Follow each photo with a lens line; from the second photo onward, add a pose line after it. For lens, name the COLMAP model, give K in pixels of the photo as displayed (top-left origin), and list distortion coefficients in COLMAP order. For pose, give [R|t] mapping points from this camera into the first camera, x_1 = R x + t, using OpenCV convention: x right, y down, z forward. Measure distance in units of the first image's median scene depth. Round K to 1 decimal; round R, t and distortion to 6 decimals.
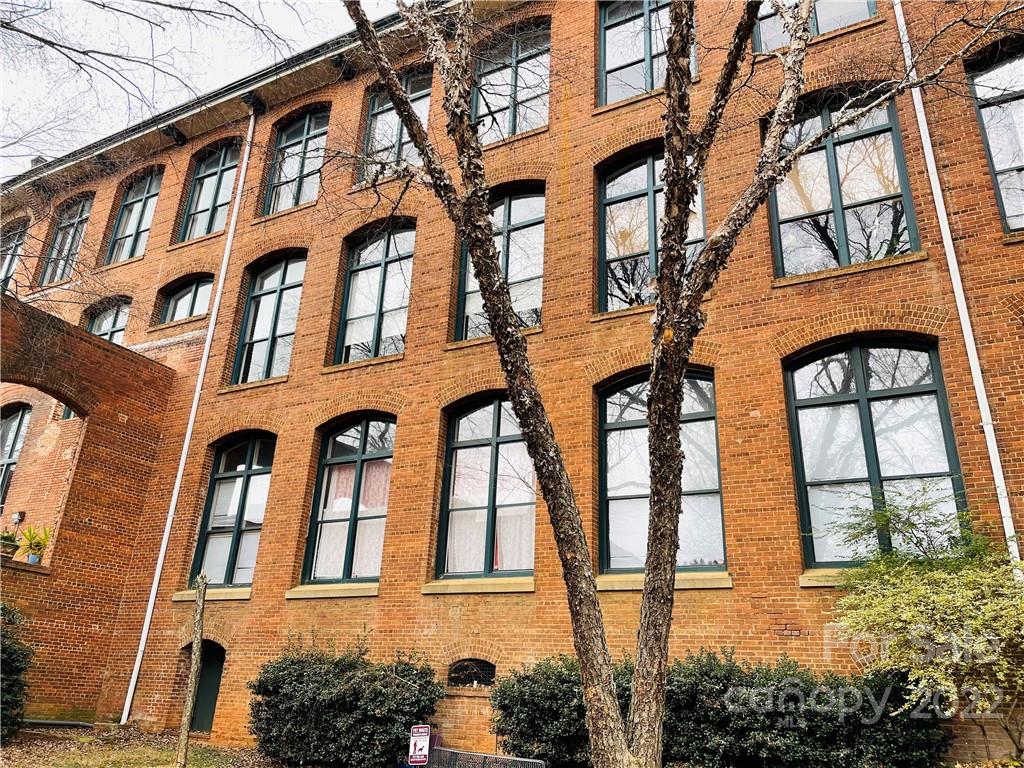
lens RADIAL K [[854.5, 0, 471.9], [0, 854.5, 384.7], [0, 0, 1]] dist [0.073341, -0.148308]
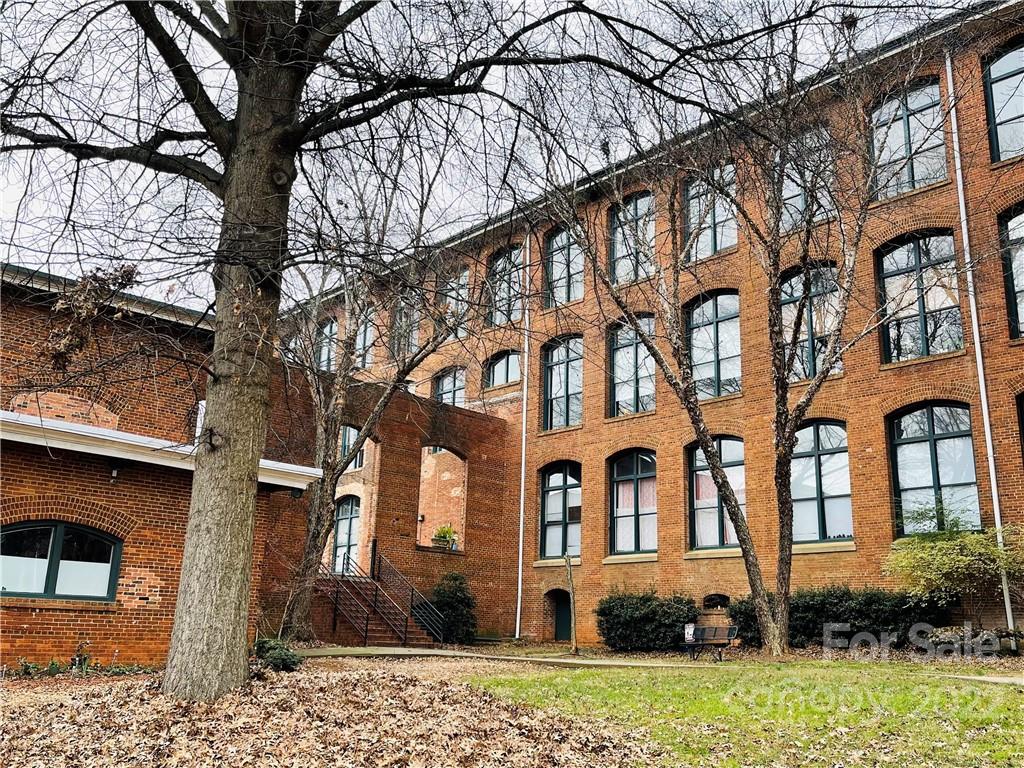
lens RADIAL K [[854.5, 0, 471.9], [0, 854.5, 384.7], [0, 0, 1]] dist [0.073341, -0.148308]
pose [[0.955264, -0.099843, -0.278391, 0.047666], [0.113851, 0.992896, 0.034570, -0.197881], [0.272962, -0.064719, 0.959845, -0.701873]]
